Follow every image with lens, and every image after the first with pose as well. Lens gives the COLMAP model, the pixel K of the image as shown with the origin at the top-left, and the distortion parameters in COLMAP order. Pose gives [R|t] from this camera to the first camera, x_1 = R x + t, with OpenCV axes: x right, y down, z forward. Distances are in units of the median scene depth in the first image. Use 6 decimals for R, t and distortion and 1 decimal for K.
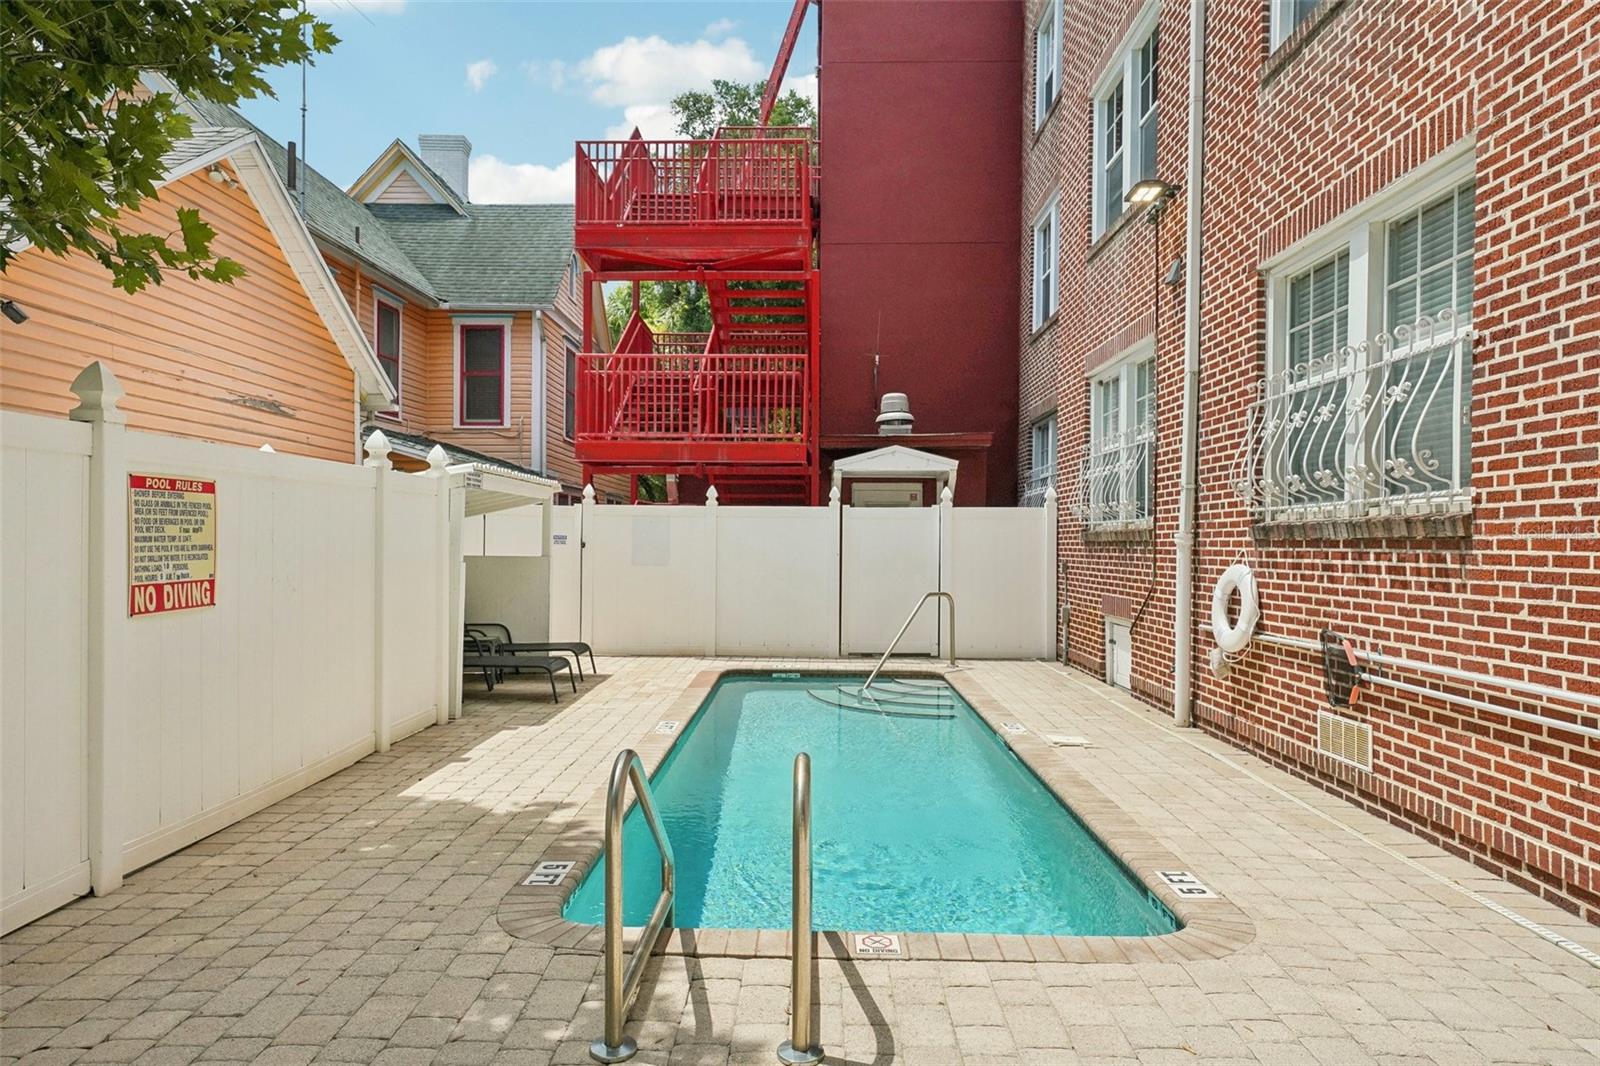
lens RADIAL K [[1022.9, 0, 796.6], [0, 1022.9, 538.9], [0, 0, 1]] dist [0.015234, 0.008865]
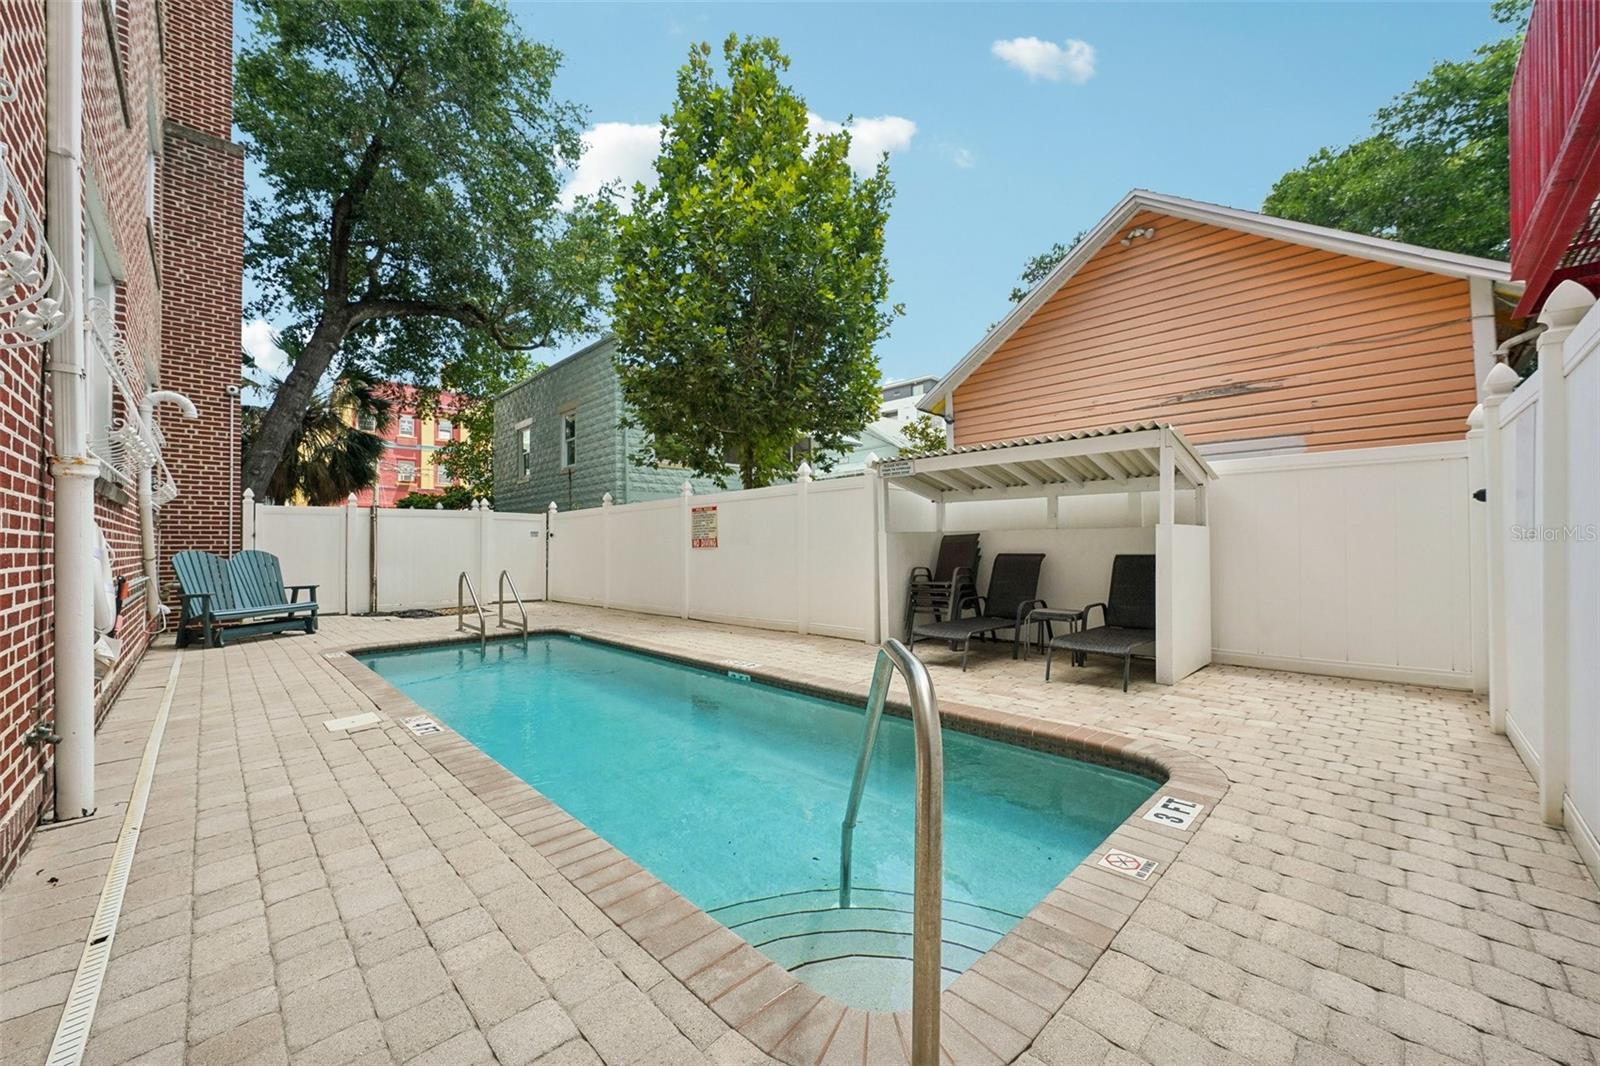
lens RADIAL K [[598.8, 0, 799.1], [0, 598.8, 539.8], [0, 0, 1]] dist [0.000081, 0.000000]
pose [[-0.697710, -0.001964, -0.716378, 0.236082], [0.007457, 0.999922, -0.010003, 0.028123], [0.716342, -0.012321, -0.697641, 1.077964]]
